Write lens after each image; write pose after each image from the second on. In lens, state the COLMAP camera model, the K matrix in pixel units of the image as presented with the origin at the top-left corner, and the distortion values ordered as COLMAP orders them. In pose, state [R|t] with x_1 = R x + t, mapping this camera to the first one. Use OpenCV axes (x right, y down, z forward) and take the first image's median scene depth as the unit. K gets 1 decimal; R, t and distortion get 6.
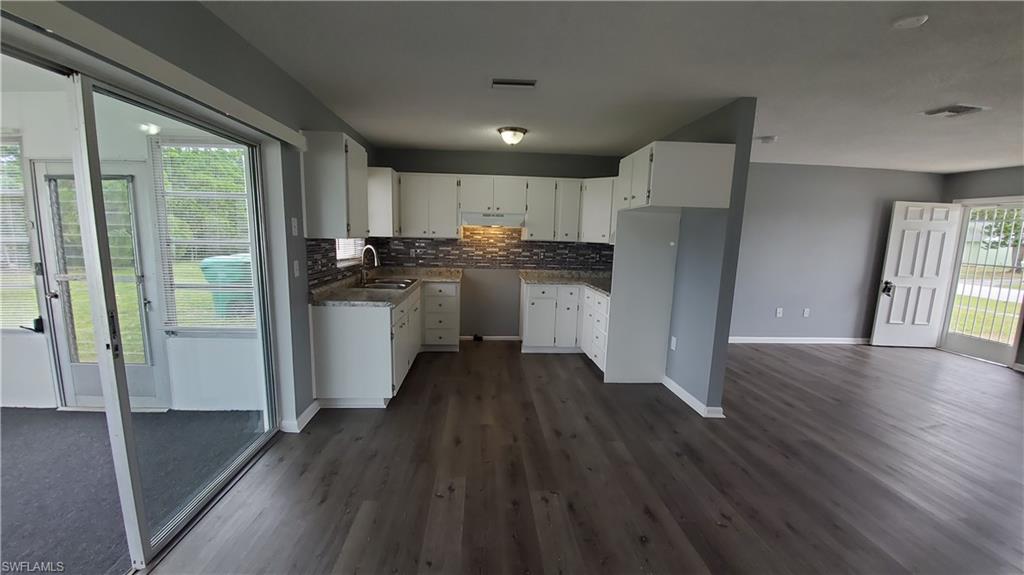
lens RADIAL K [[404.7, 0, 506.0], [0, 404.7, 297.4], [0, 0, 1]] dist [-0.001541, -0.011273]
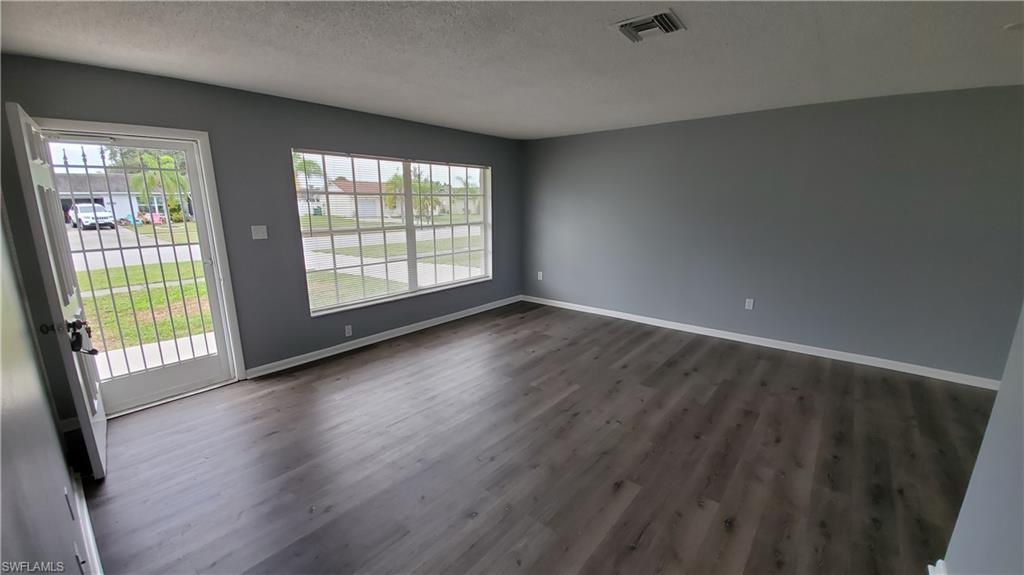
lens RADIAL K [[404.7, 0, 506.0], [0, 404.7, 297.4], [0, 0, 1]] dist [-0.001541, -0.011273]
pose [[-0.724368, -0.181849, 0.664997, 0.436940], [0.089219, 0.931746, 0.351979, -0.172516], [-0.683616, 0.314293, -0.658703, 1.047218]]
